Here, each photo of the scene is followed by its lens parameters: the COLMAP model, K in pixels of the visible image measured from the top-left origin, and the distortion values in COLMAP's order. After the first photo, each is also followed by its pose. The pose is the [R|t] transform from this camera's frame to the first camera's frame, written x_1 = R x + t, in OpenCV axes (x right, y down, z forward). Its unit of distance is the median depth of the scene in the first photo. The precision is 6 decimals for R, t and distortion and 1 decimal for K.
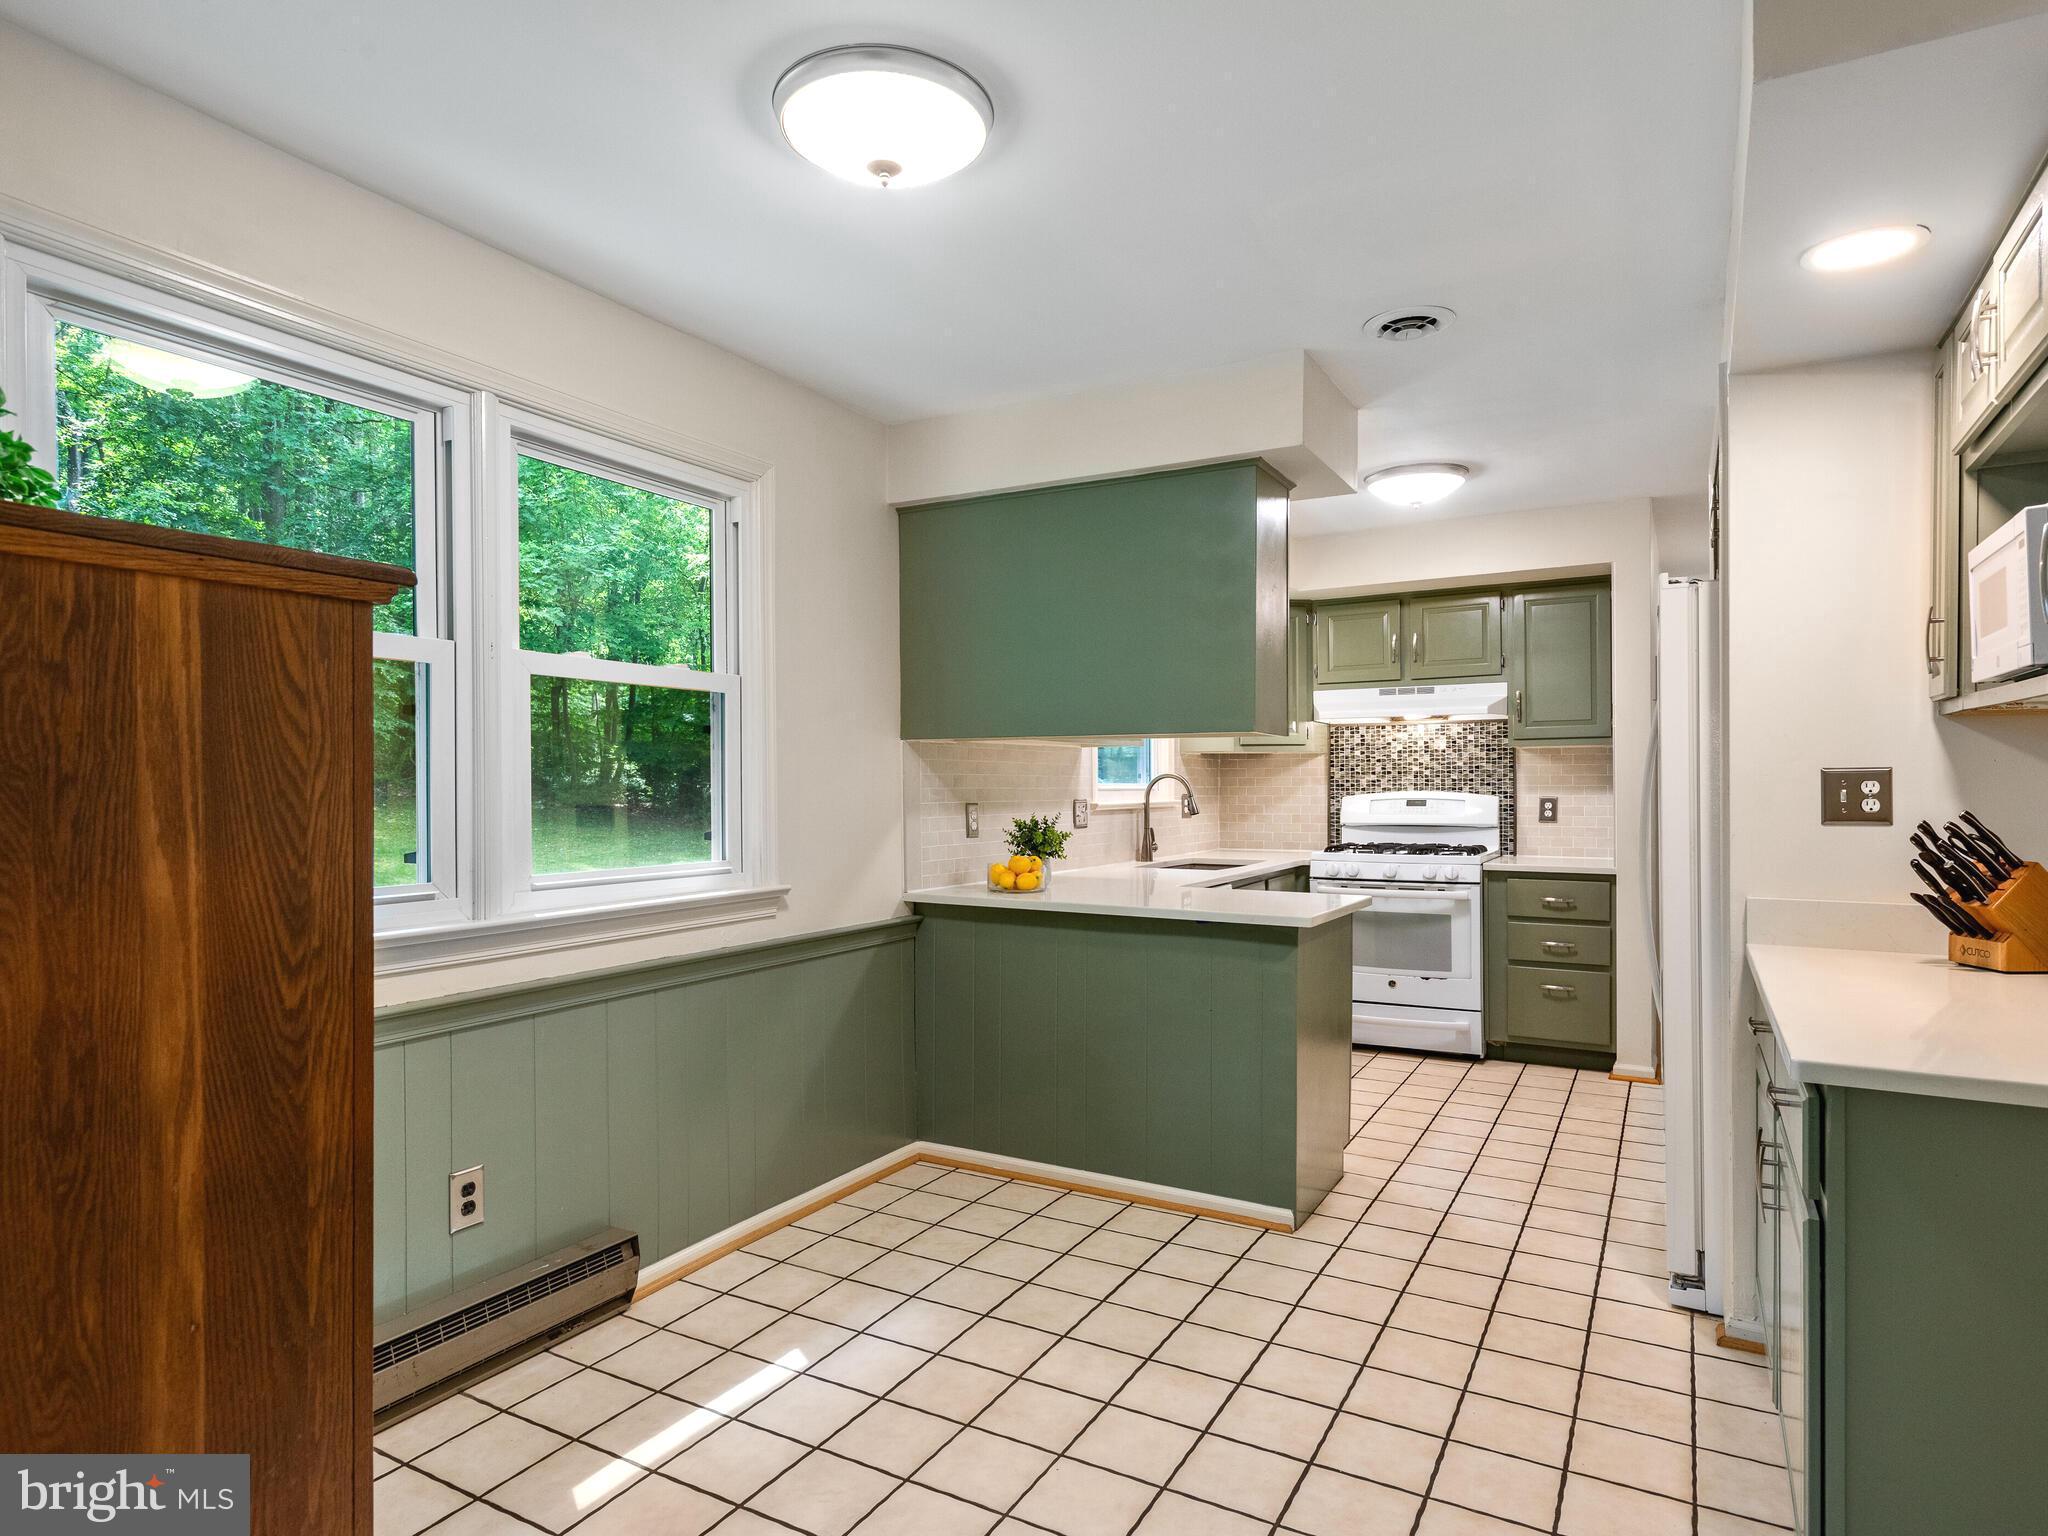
lens RADIAL K [[1178.6, 0, 1023.0], [0, 1178.6, 783.6], [0, 0, 1]] dist [0.019835, -0.000880]
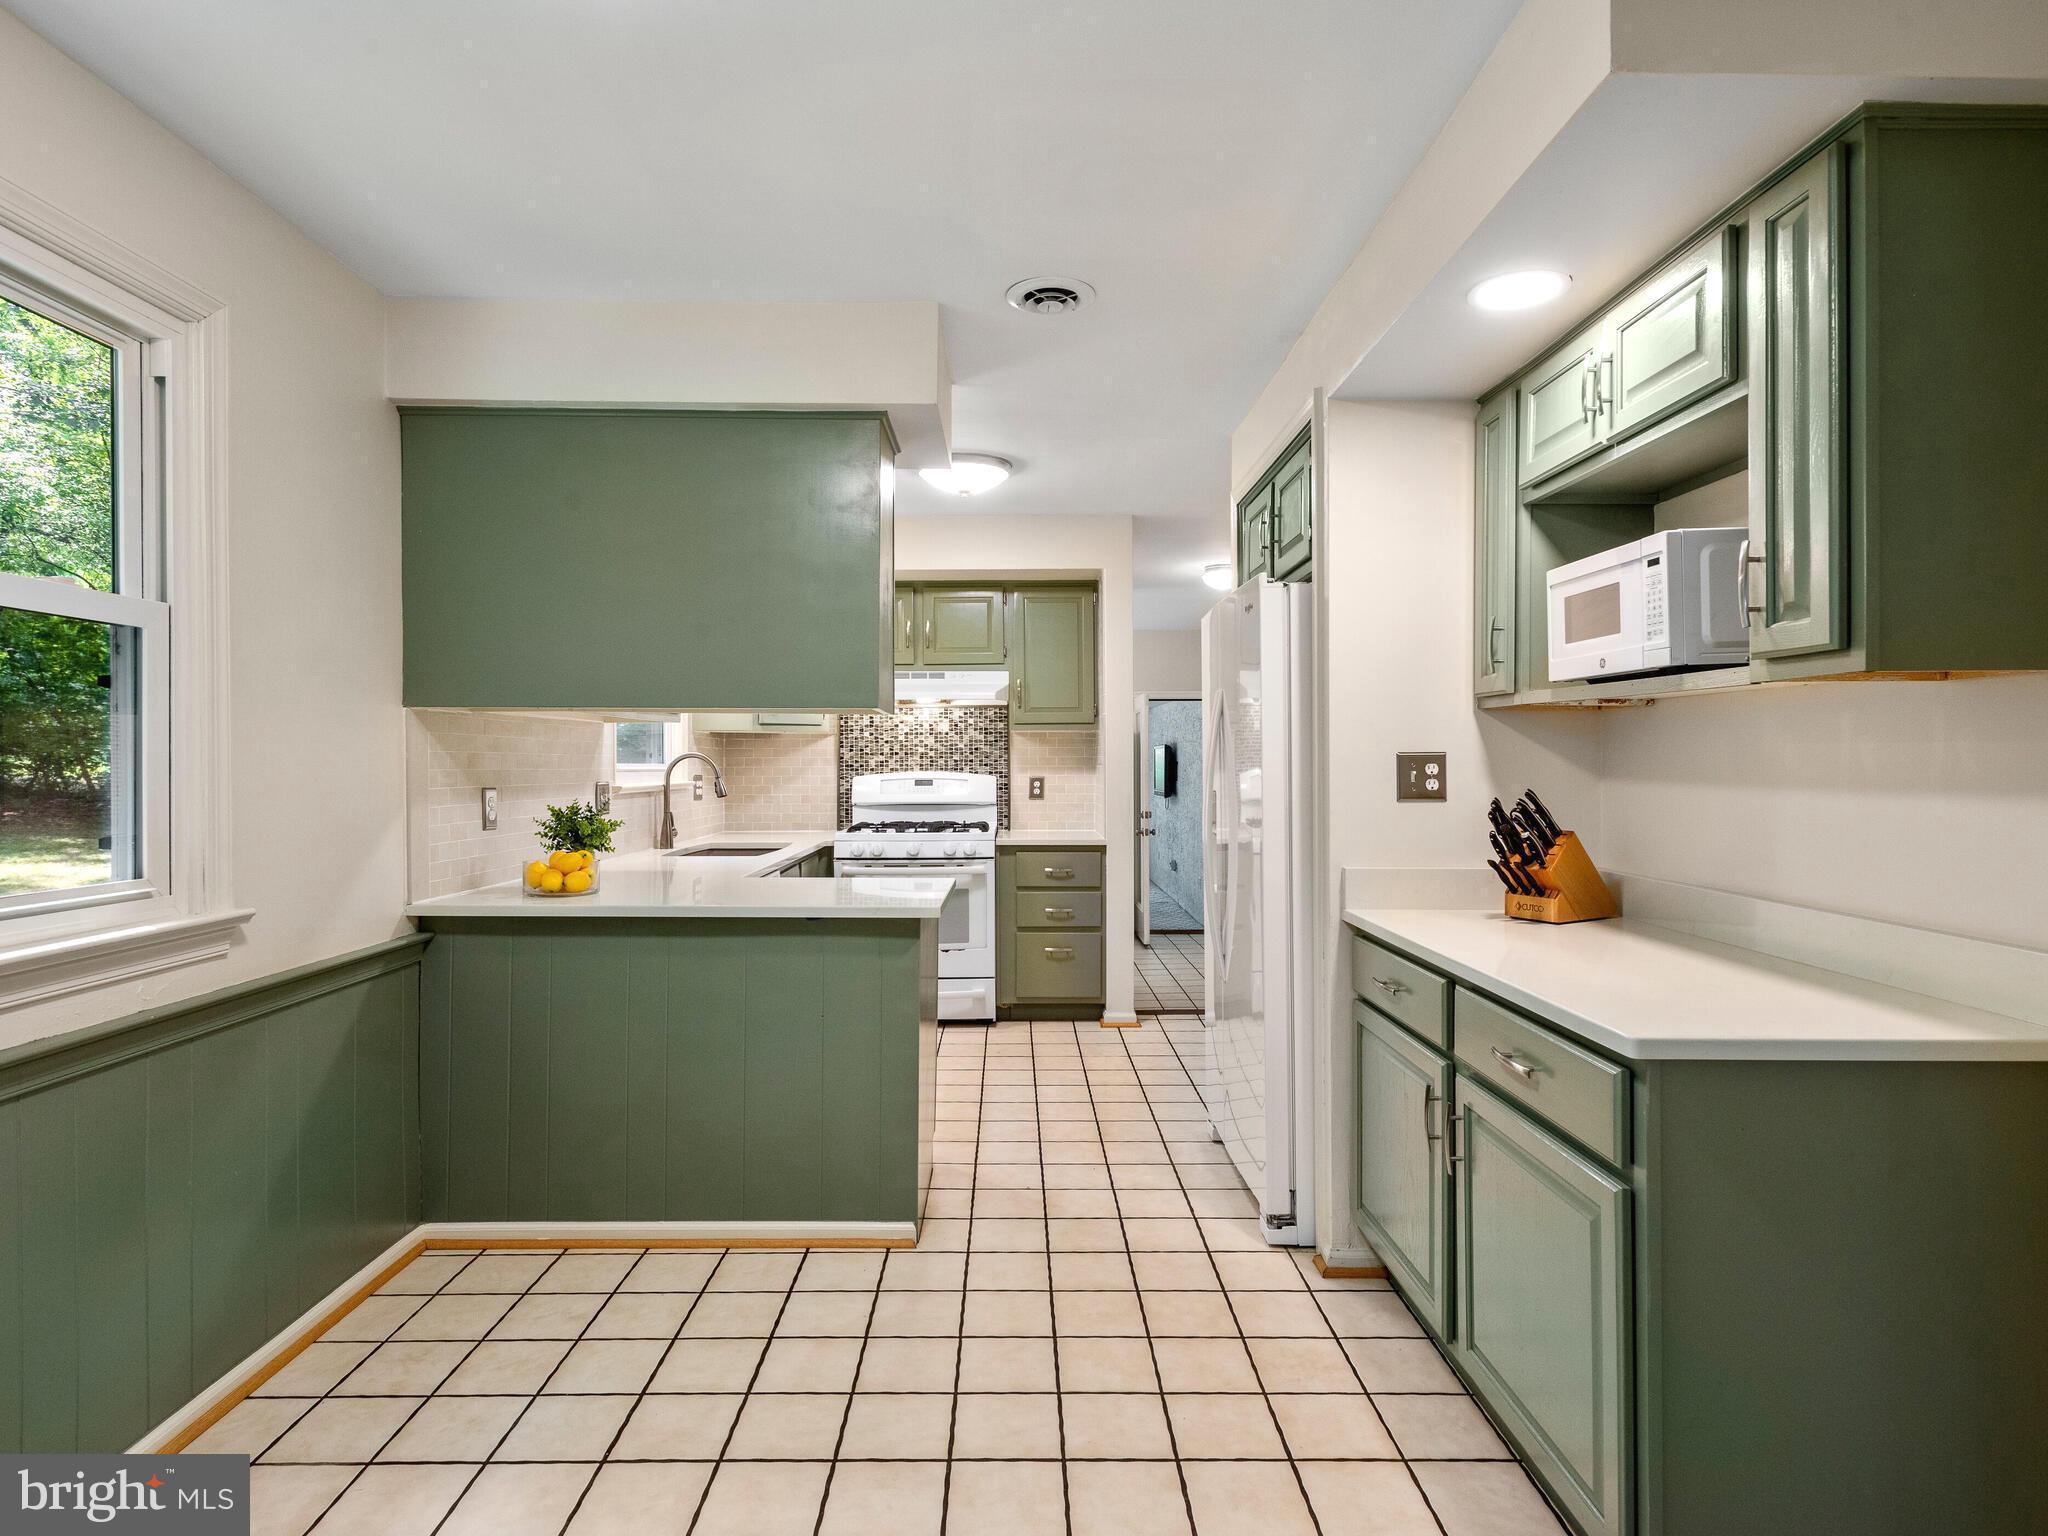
lens RADIAL K [[1090.5, 0, 1025.6], [0, 1090.5, 755.6], [0, 0, 1]] dist [0.021875, -0.001373]
pose [[0.866571, 0.005598, 0.499022, -0.107907], [-0.002090, 0.999969, -0.007588, -0.000727], [-0.499049, 0.005532, 0.866556, 0.172218]]
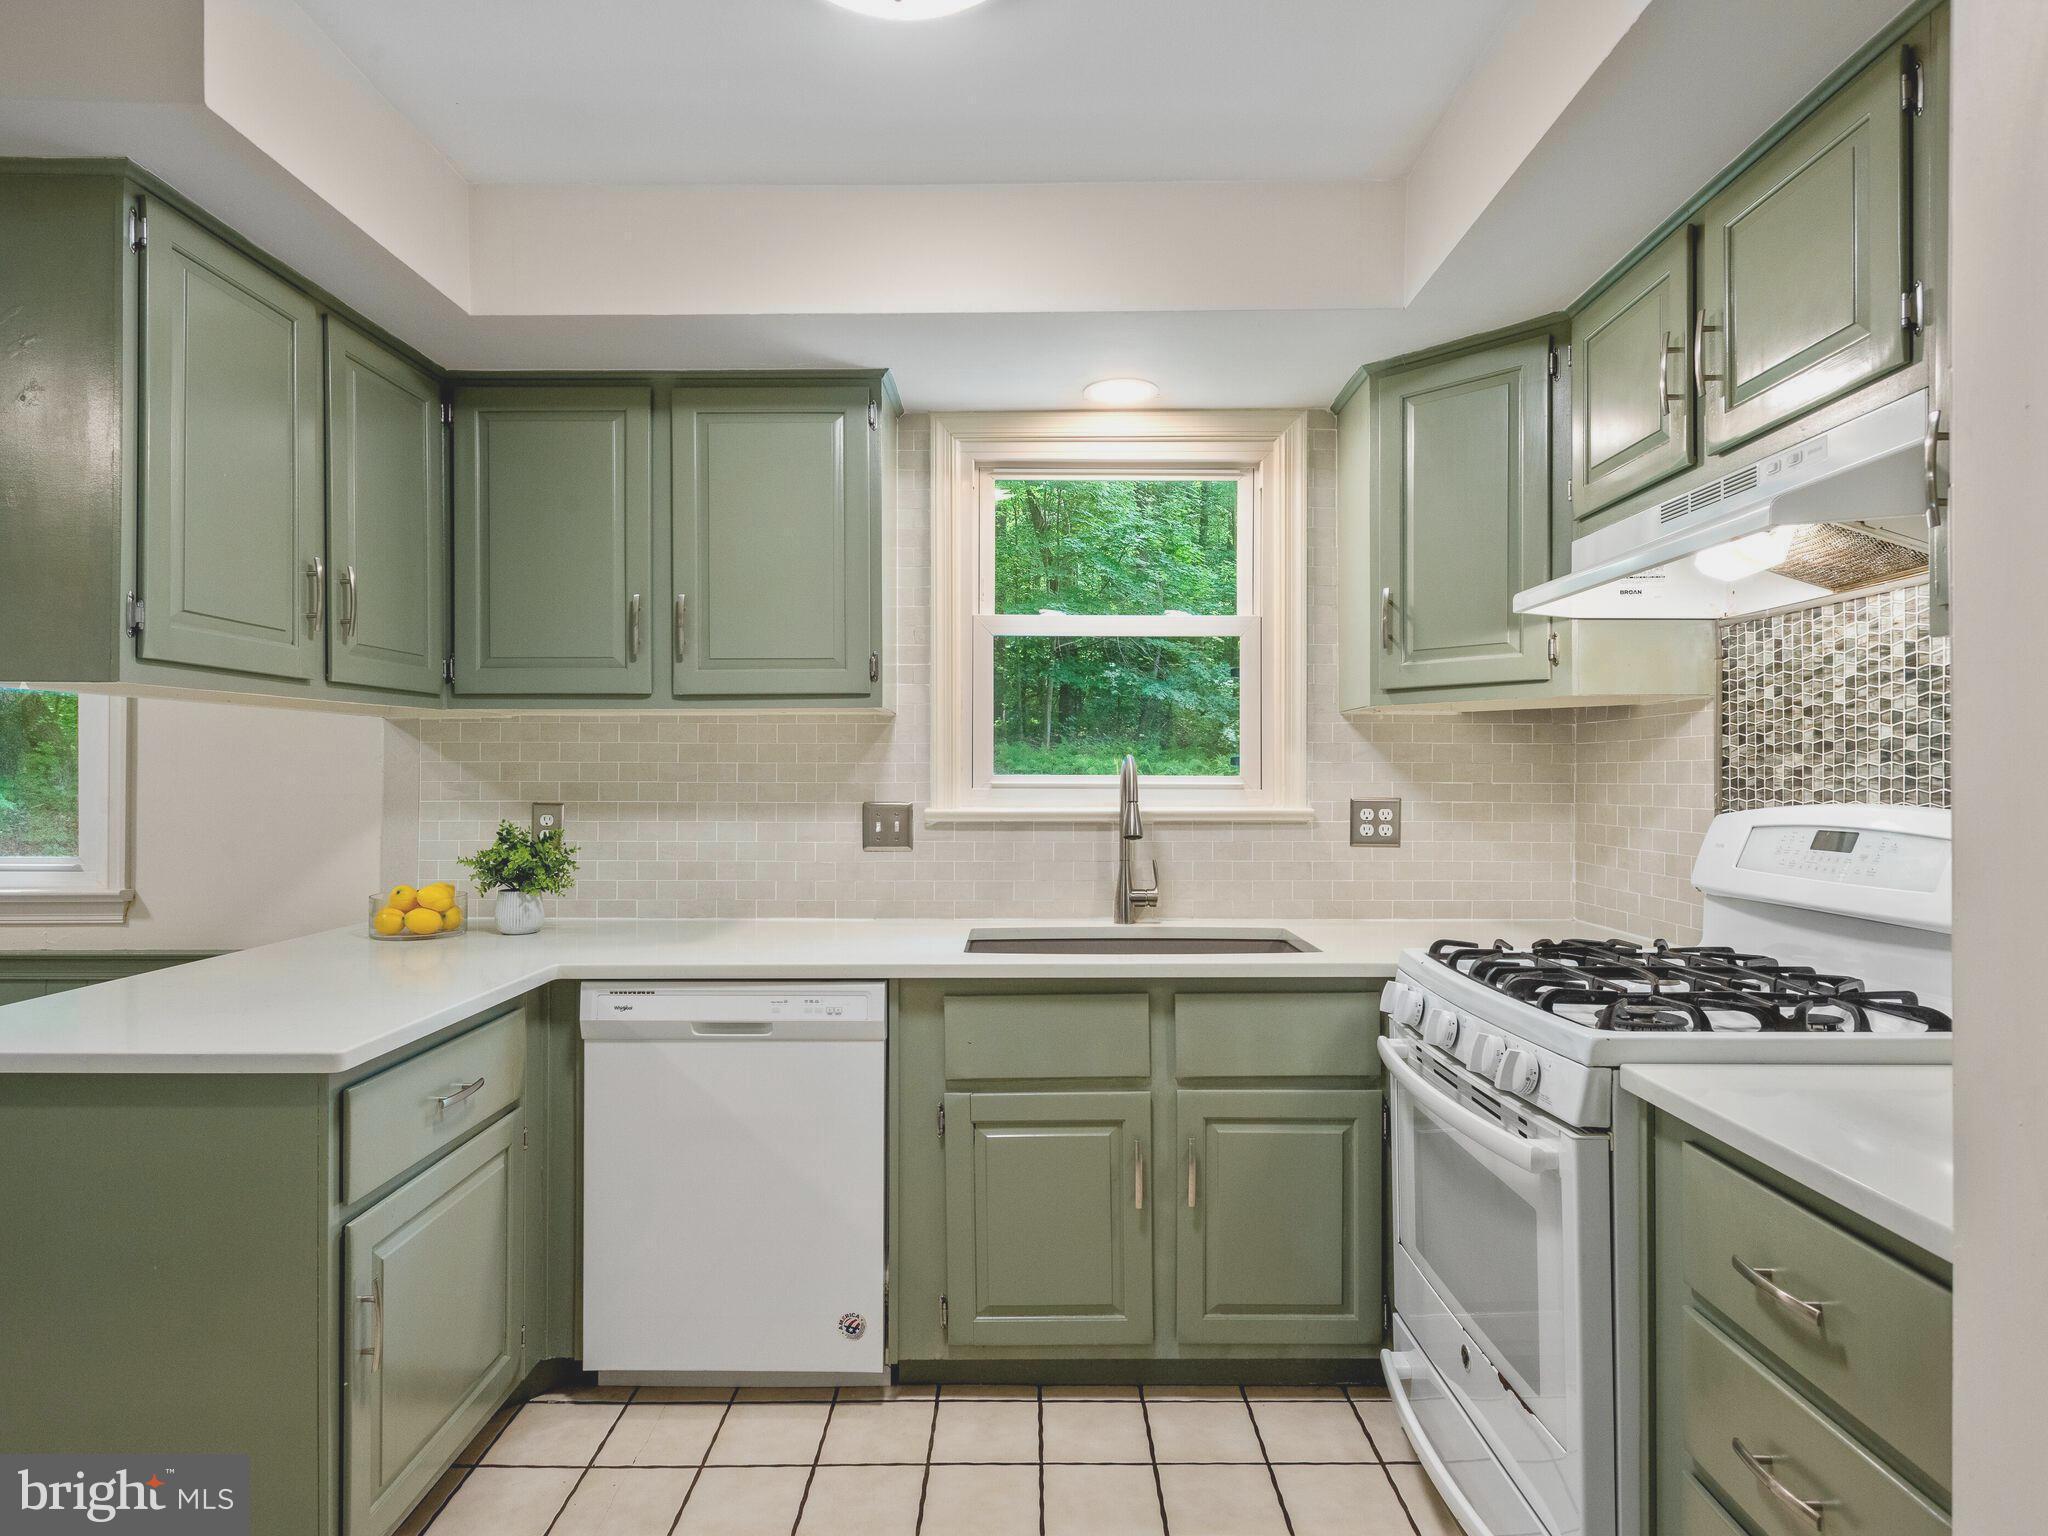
lens RADIAL K [[1166.0, 0, 1032.9], [0, 1166.0, 771.4], [0, 0, 1]] dist [0.025407, -0.005558]
pose [[0.486434, 0.001792, -0.873715, 0.754055], [-0.001644, 0.999998, 0.001135, -0.003457], [0.873716, 0.000884, 0.486436, 0.986842]]
